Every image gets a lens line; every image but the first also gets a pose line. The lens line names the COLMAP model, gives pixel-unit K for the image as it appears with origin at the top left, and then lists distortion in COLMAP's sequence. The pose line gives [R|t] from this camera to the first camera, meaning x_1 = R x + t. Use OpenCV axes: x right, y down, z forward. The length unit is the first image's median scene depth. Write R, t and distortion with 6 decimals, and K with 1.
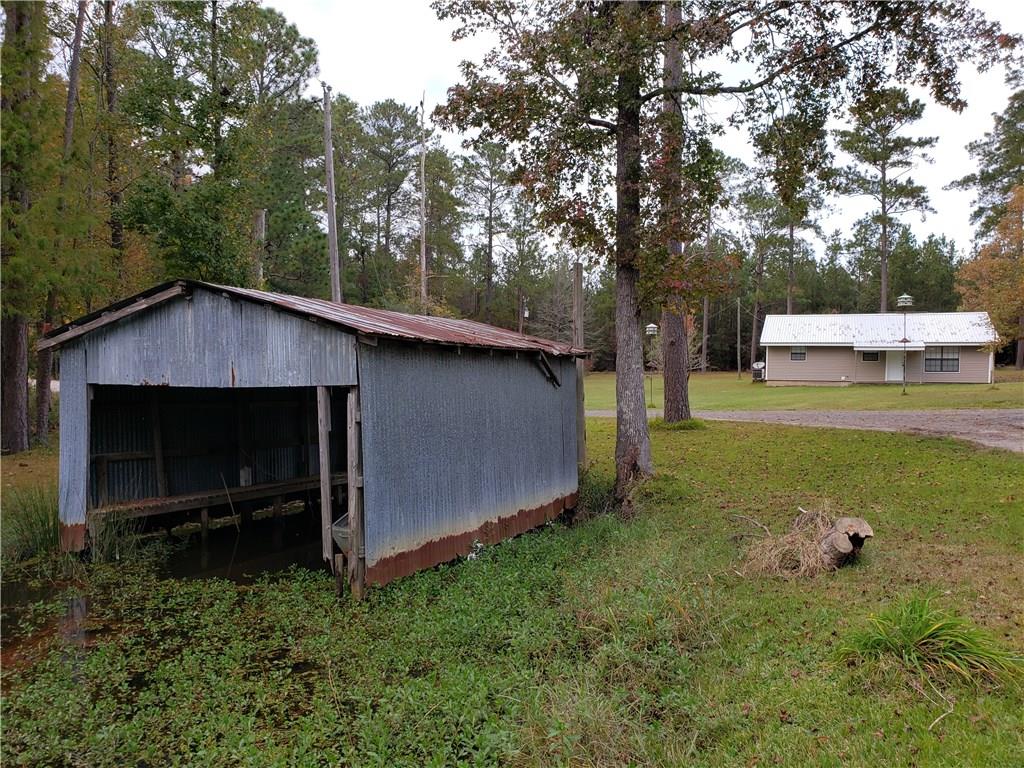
lens RADIAL K [[789.9, 0, 498.3], [0, 789.9, 408.1], [0, 0, 1]] dist [0.027290, -0.022958]
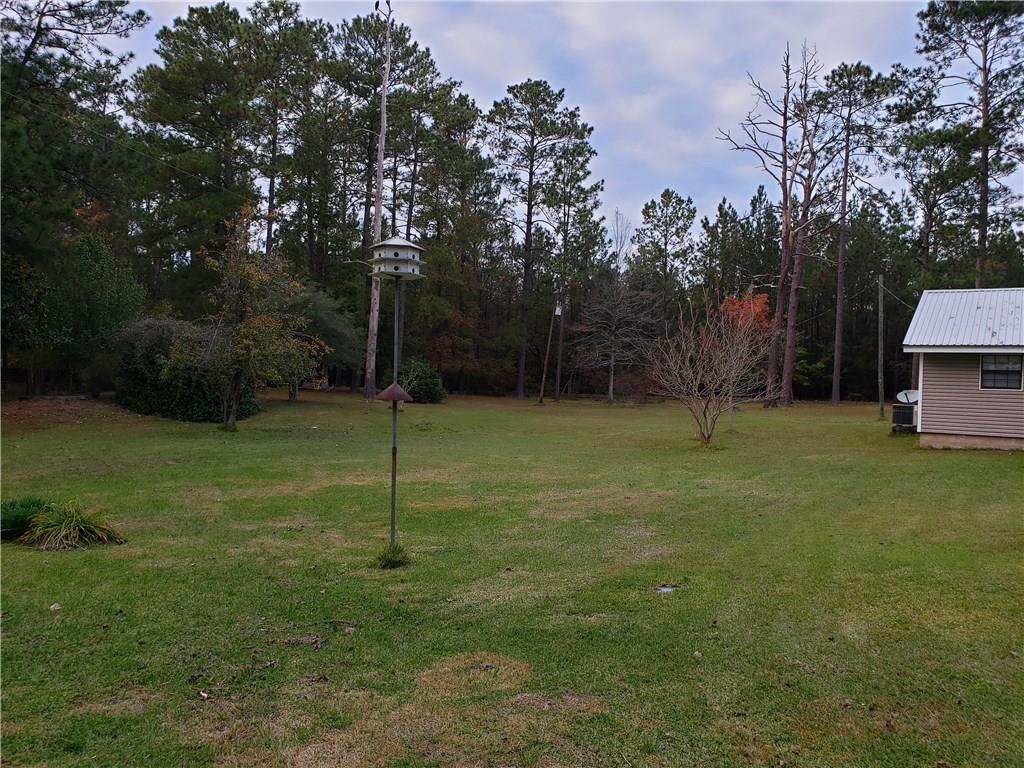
lens RADIAL K [[789.9, 0, 506.0], [0, 789.9, 386.2], [0, 0, 1]] dist [0.027290, -0.022958]
pose [[0.982439, 0.024922, -0.184911, 0.120003], [-0.034657, 0.998168, -0.049600, -0.018833], [0.183336, 0.055137, 0.981503, 0.325233]]
